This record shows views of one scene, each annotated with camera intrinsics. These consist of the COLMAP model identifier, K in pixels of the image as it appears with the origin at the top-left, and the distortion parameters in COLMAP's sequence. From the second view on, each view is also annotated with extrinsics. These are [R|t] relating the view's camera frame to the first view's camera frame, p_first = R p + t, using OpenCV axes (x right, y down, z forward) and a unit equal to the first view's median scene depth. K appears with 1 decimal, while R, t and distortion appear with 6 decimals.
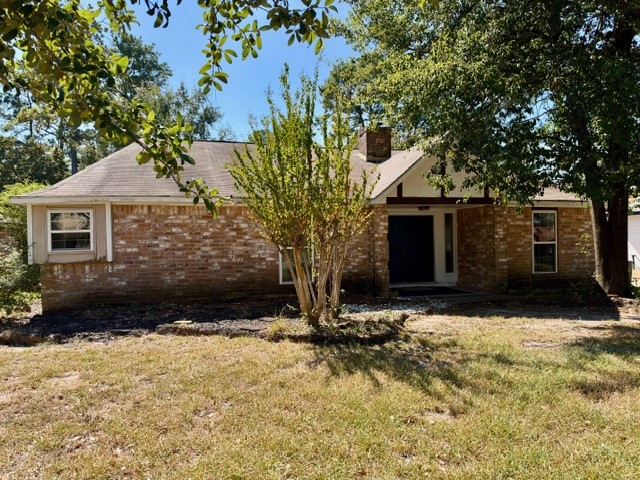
lens RADIAL K [[455.5, 0, 320.0], [0, 455.5, 240.0], [0, 0, 1]] dist [0.000494, 0.004525]
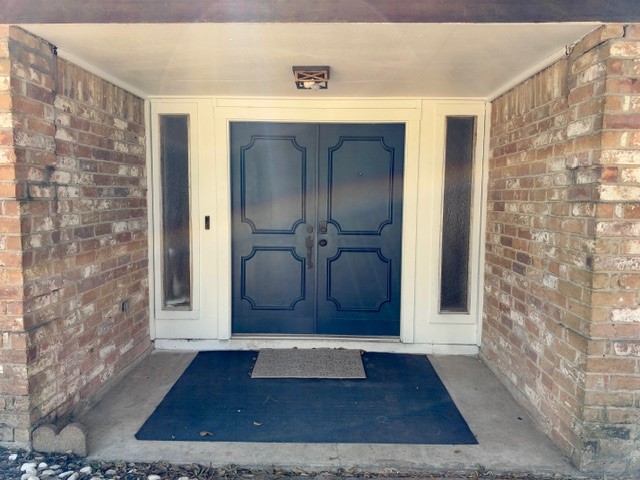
lens RADIAL K [[455.5, 0, 320.0], [0, 455.5, 240.0], [0, 0, 1]] dist [0.000494, 0.004525]
pose [[0.936615, 0.049412, -0.346859, 0.320077], [-0.021242, 0.996193, 0.084553, -0.001538], [0.349716, -0.071826, 0.934098, 0.725558]]
